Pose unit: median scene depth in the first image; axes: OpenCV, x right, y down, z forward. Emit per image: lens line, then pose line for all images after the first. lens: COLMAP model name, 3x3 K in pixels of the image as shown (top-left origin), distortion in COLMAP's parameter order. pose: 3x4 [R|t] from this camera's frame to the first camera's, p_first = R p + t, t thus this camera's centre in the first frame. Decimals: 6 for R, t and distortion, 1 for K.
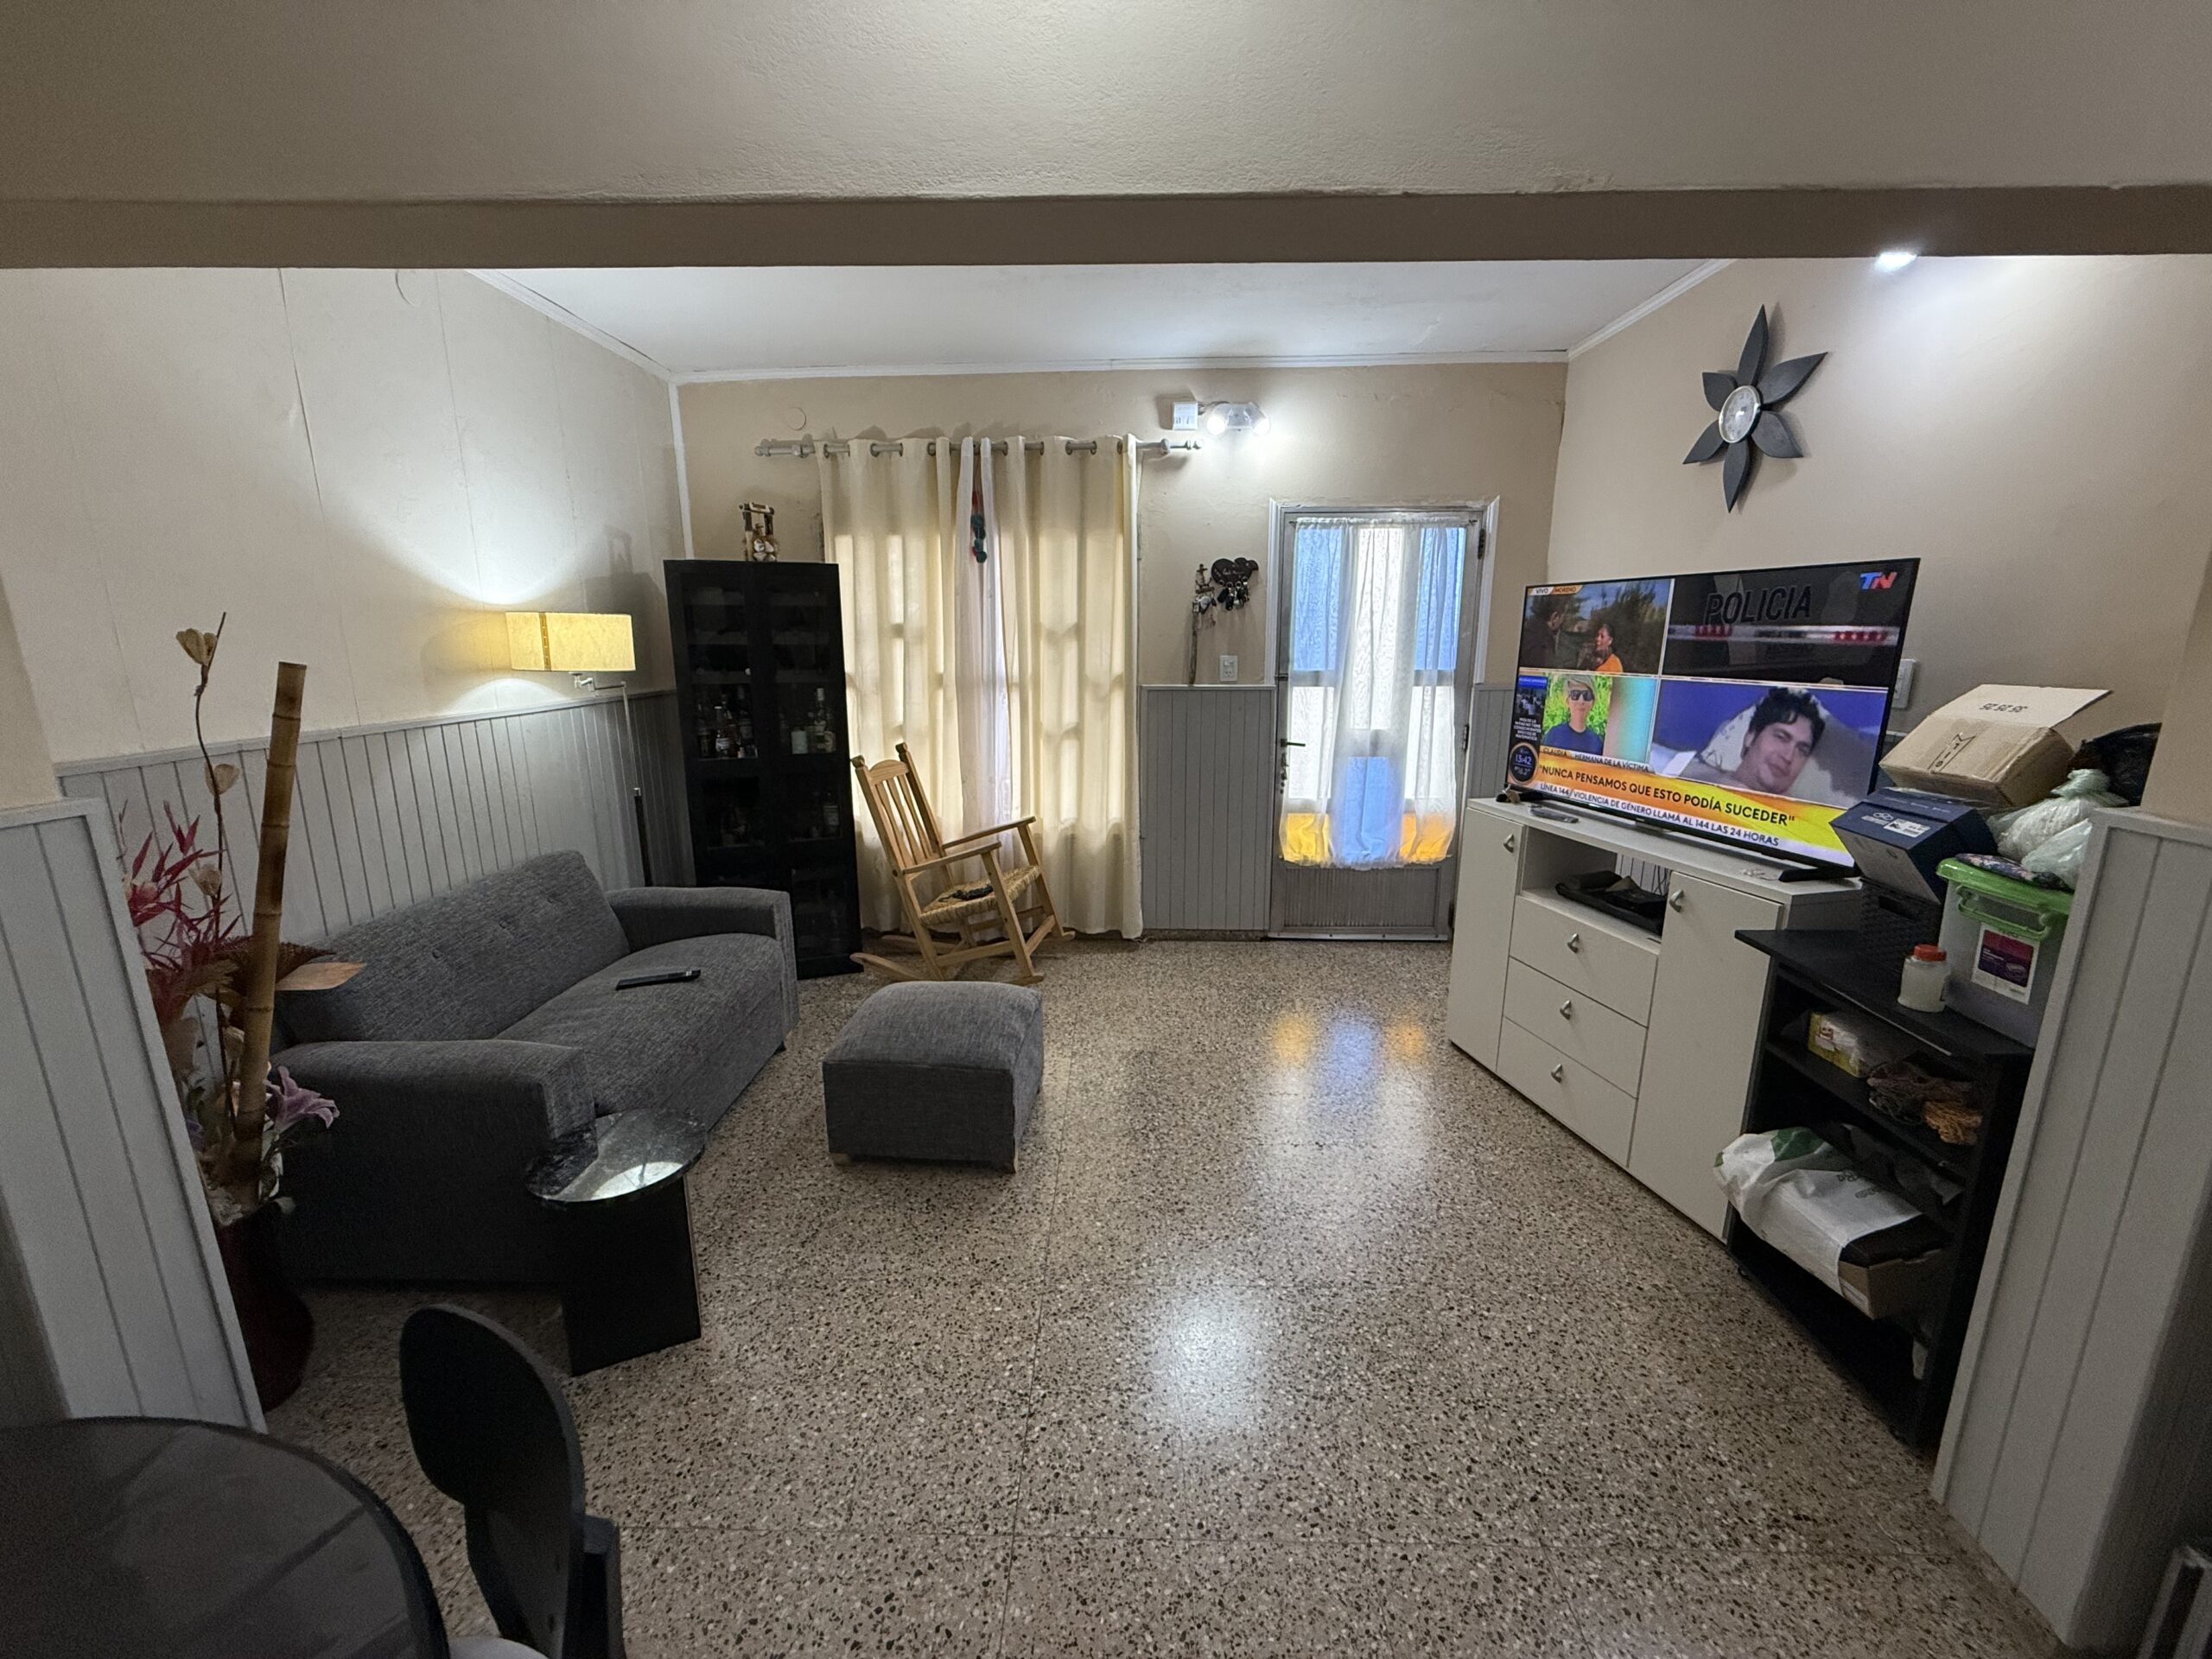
lens RADIAL K [[881.1, 0, 1103.7], [0, 881.1, 835.3], [0, 0, 1]] dist [-0.001398, 0.000150]
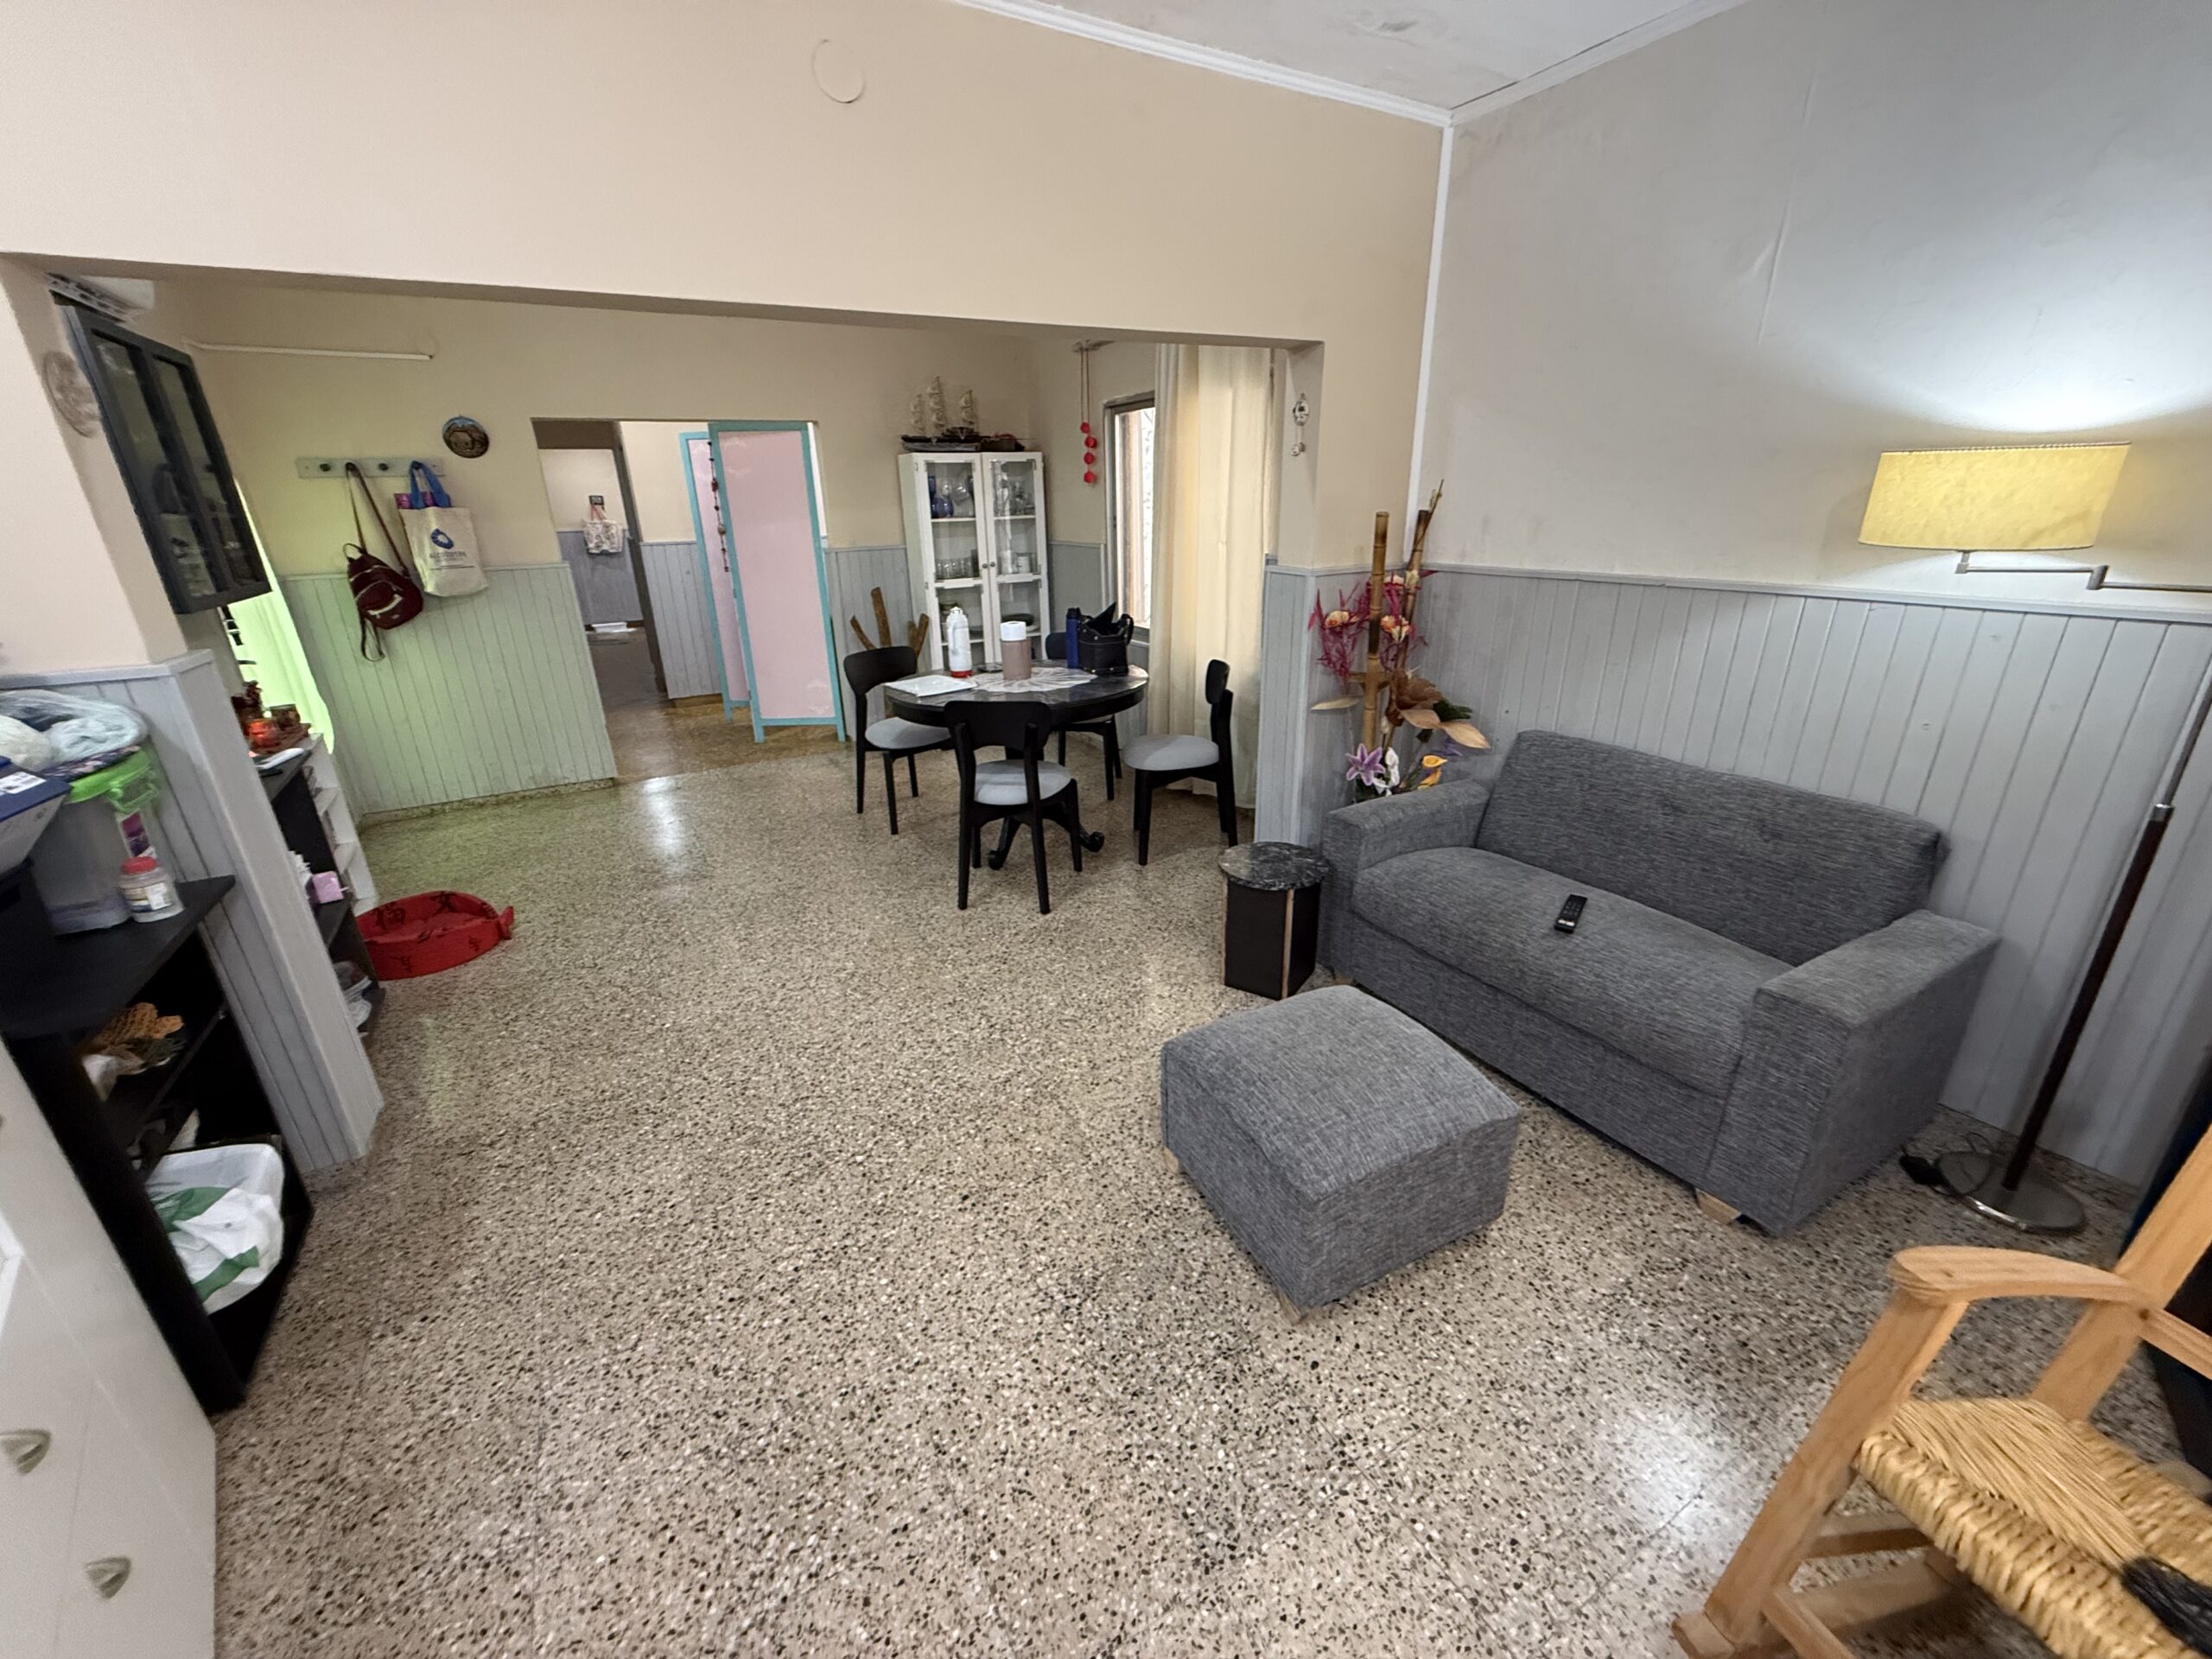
lens RADIAL K [[881.1, 0, 1106.4], [0, 881.1, 821.9], [0, 0, 1]] dist [-0.001398, 0.000150]
pose [[-0.855649, 0.202331, -0.476369, 0.334240], [-0.087528, 0.850590, 0.518493, -0.386264], [0.510102, 0.485343, -0.710097, 1.638874]]
